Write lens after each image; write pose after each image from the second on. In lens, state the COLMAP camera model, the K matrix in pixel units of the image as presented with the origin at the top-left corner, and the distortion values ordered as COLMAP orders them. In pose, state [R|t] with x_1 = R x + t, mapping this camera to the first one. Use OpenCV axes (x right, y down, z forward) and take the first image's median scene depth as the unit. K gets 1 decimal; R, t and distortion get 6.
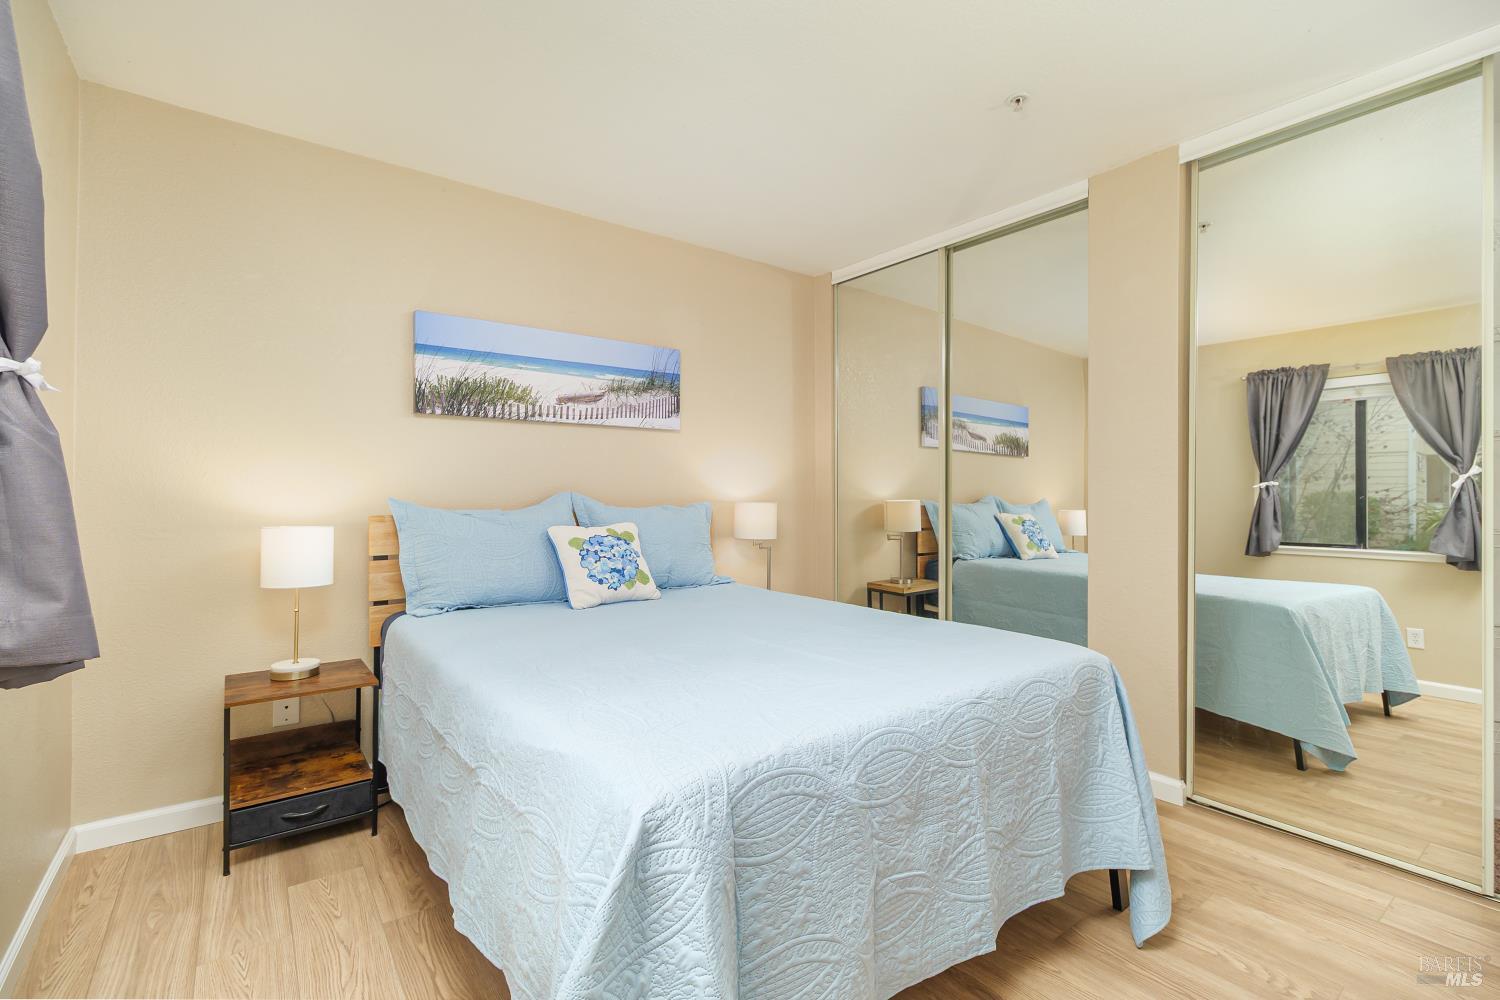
lens RADIAL K [[681.6, 0, 750.0], [0, 681.6, 500.0], [0, 0, 1]] dist [0.000185, -0.000111]
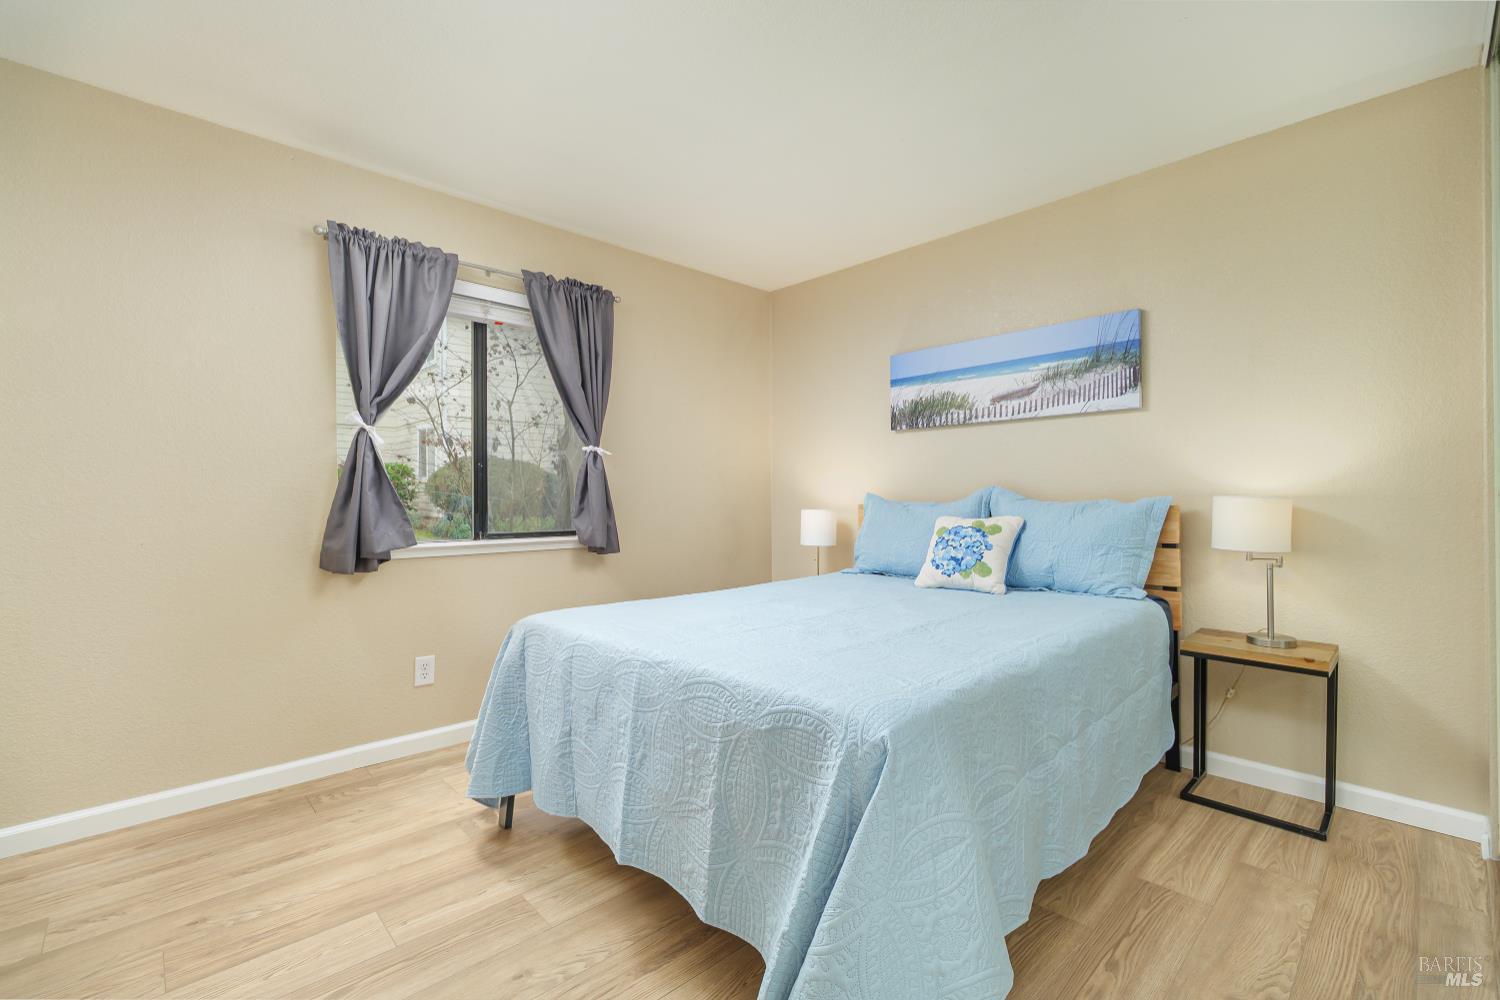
lens RADIAL K [[642.1, 0, 744.6], [0, 642.1, 520.9], [0, 0, 1]] dist [0.000744, 0.000272]
pose [[0.109261, 0.037949, -0.993288, 0.698675], [0.000244, 0.999270, 0.038204, 0.004191], [0.994013, -0.004417, 0.109172, 0.508137]]
